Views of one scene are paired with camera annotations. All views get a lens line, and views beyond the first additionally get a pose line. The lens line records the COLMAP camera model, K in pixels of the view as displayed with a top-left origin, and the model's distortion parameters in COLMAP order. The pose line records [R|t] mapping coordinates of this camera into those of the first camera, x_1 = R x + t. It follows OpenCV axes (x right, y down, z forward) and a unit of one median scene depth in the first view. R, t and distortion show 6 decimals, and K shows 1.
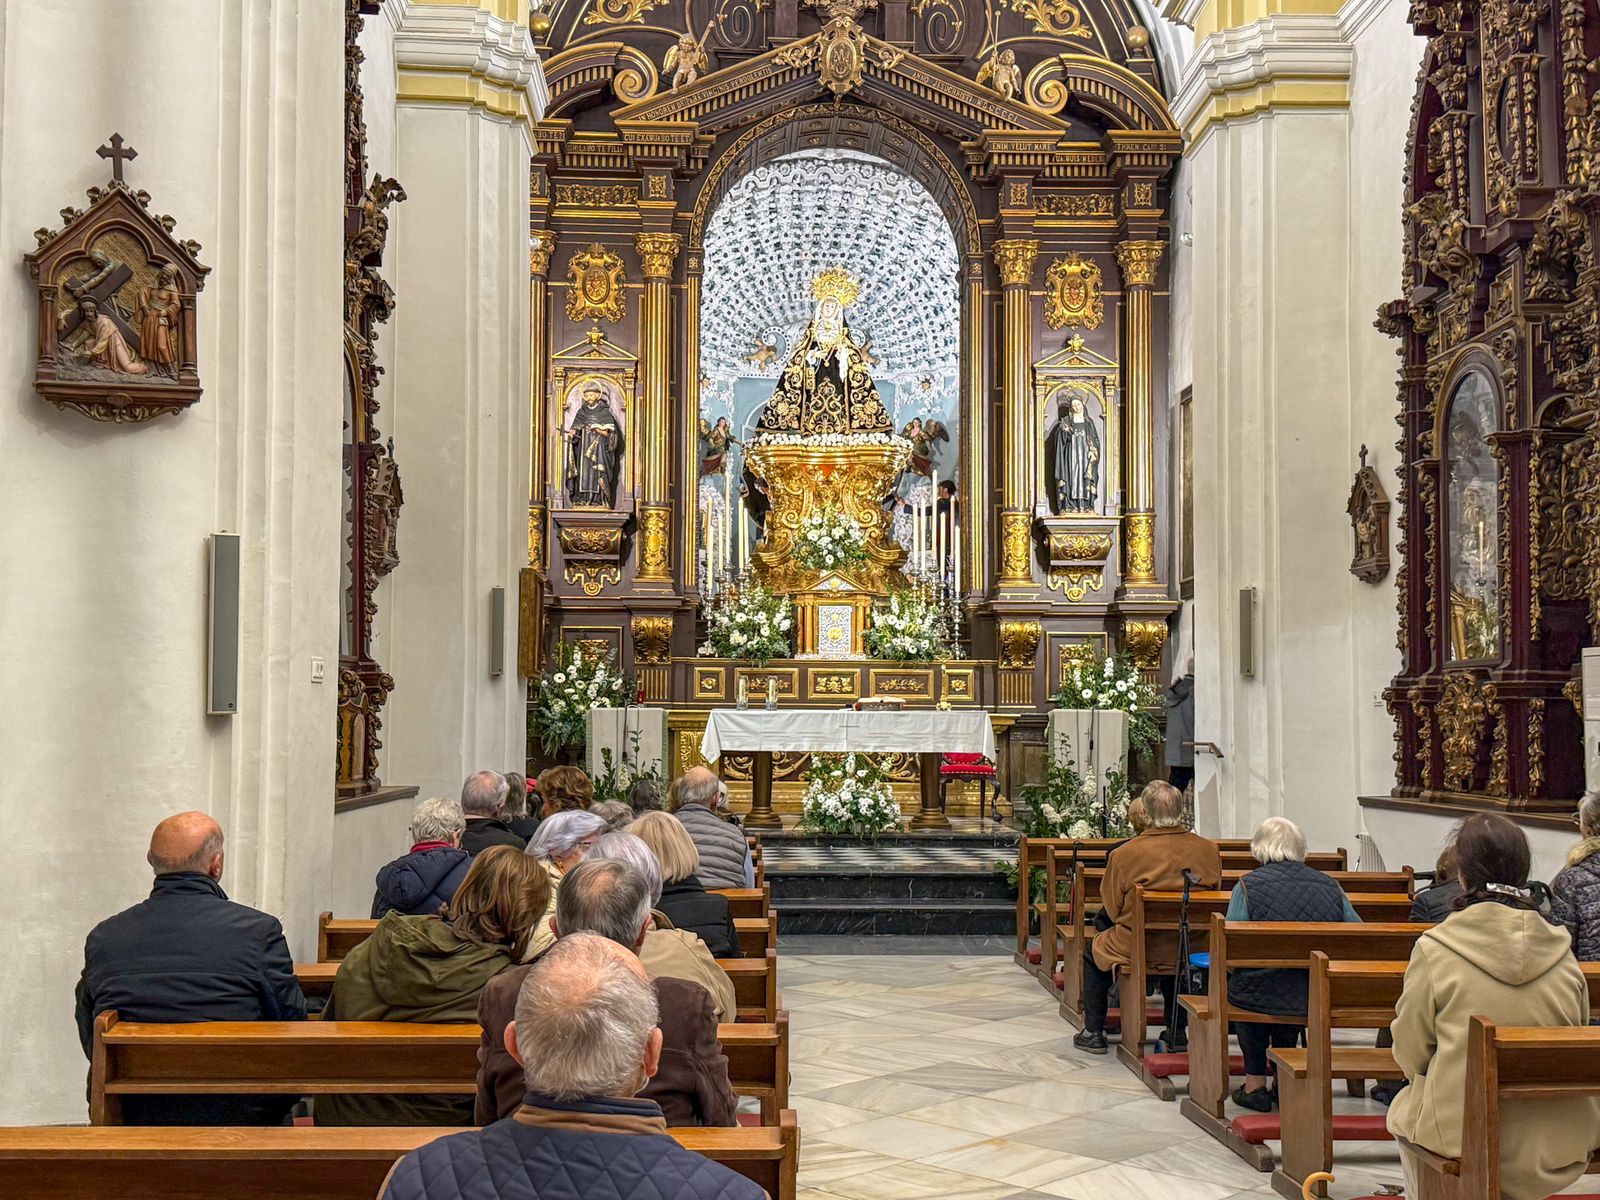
lens RADIAL K [[1126.7, 0, 800.0], [0, 1126.7, 600.0], [0, 0, 1]] dist [0.004840, -0.021871]
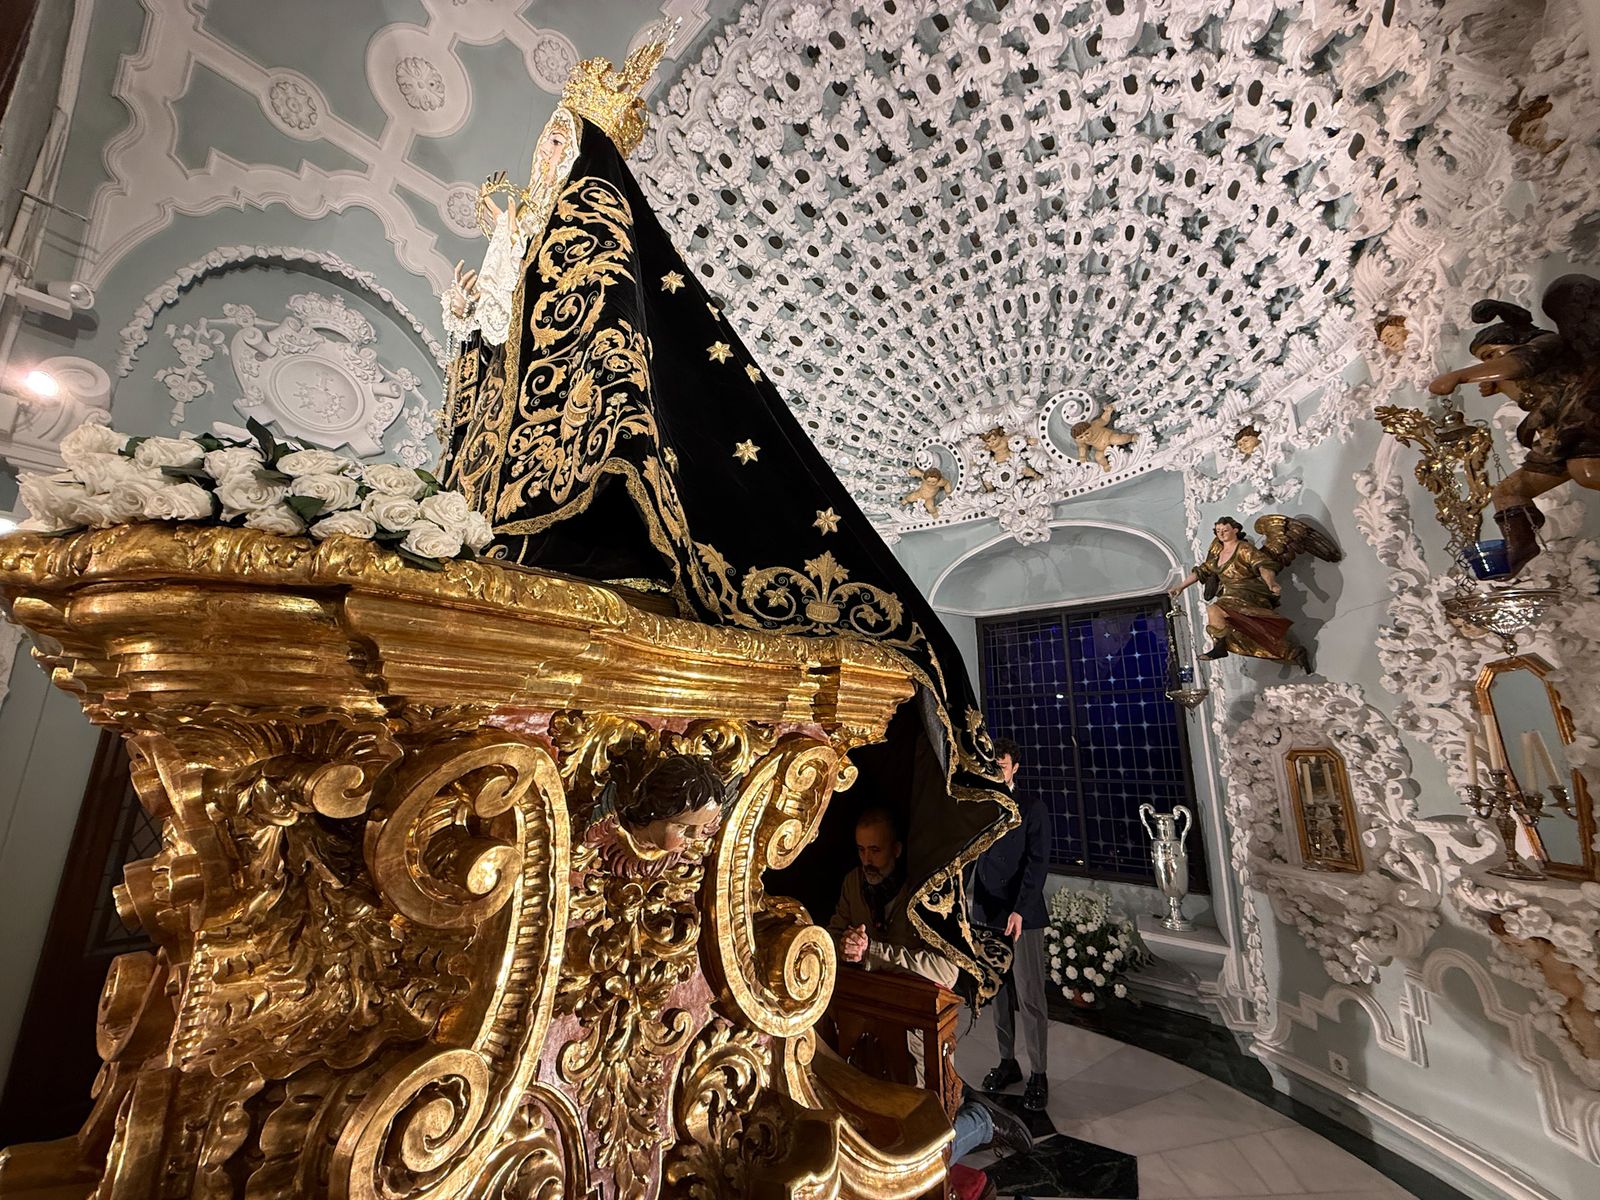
lens RADIAL K [[622.6, 0, 800.0], [0, 622.6, 600.0], [0, 0, 1]] dist [-0.004088, -0.000026]
pose [[0.755141, -0.158151, -0.636199, 0.141313], [0.010315, 0.973211, -0.229684, -0.096427], [0.655481, 0.166882, 0.736543, 0.840774]]
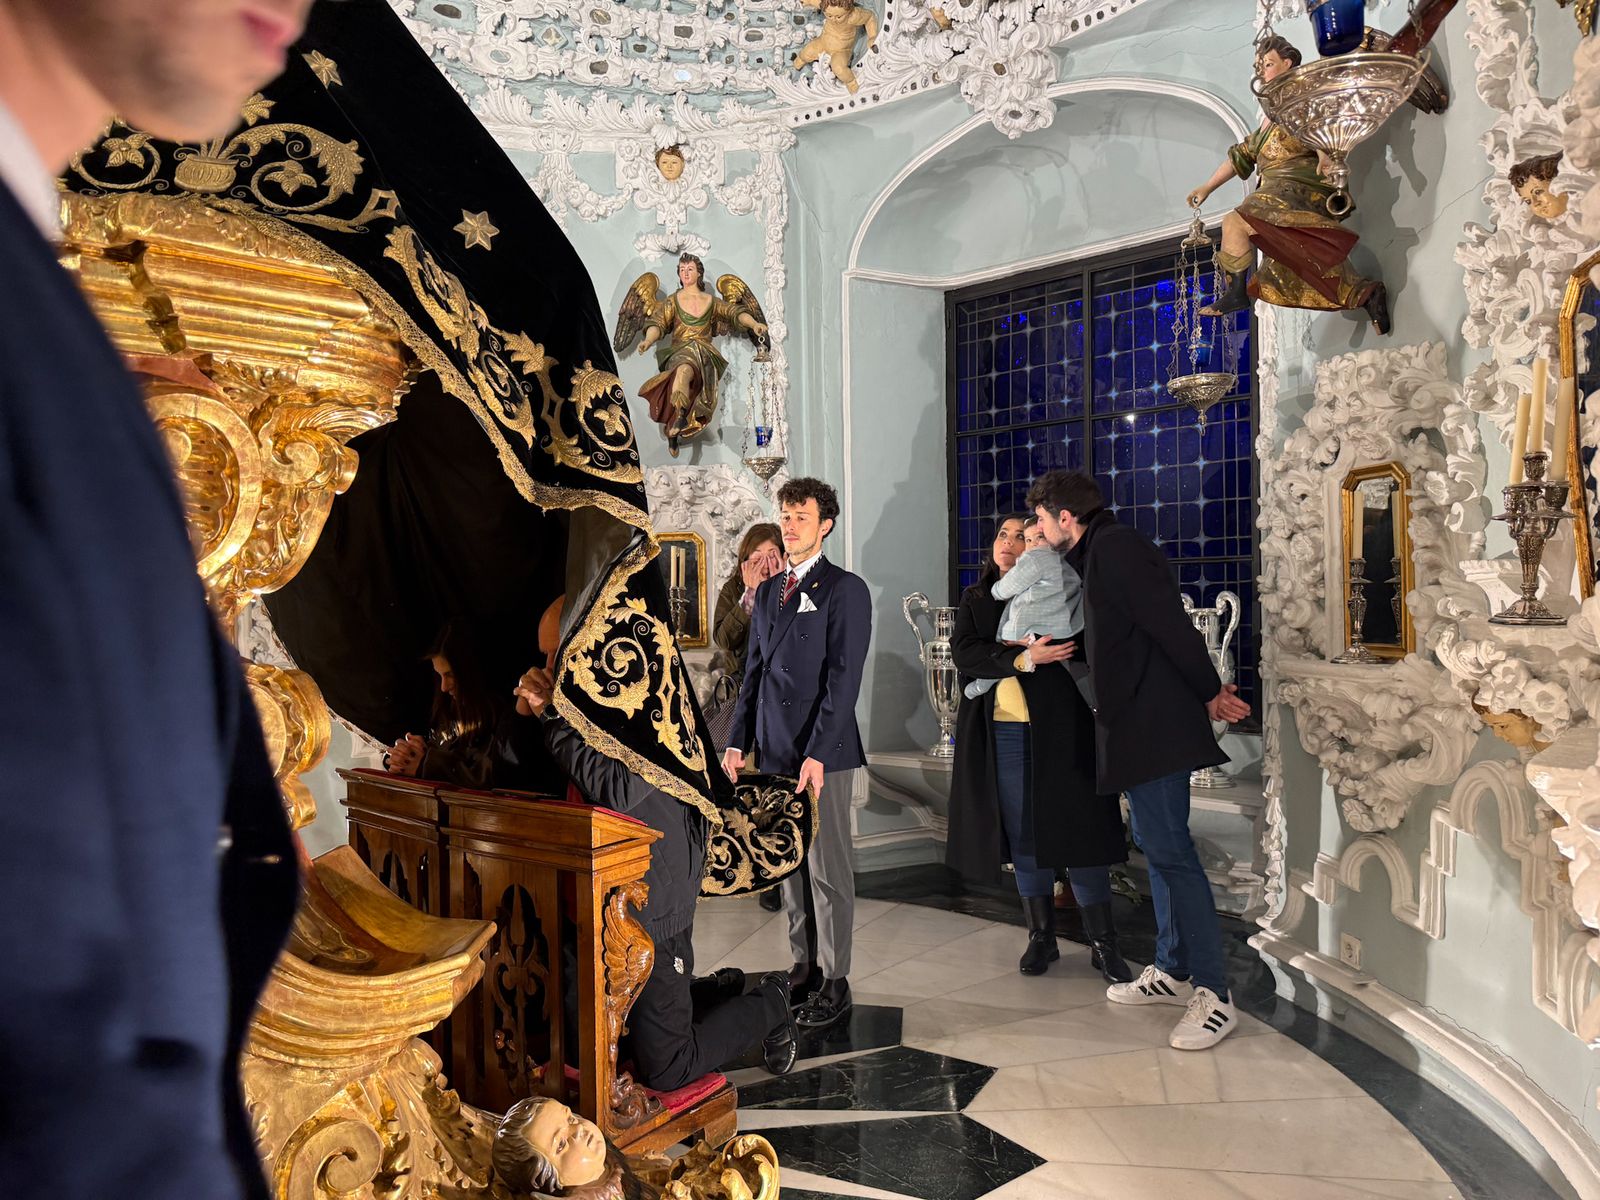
lens RADIAL K [[1126.7, 0, 800.0], [0, 1126.7, 600.0], [0, 0, 1]] dist [0.004840, -0.021871]
pose [[0.727249, -0.018669, -0.686120, 0.257453], [0.035650, 0.999308, 0.010596, -0.051386], [0.685448, -0.032166, 0.727411, 0.921898]]
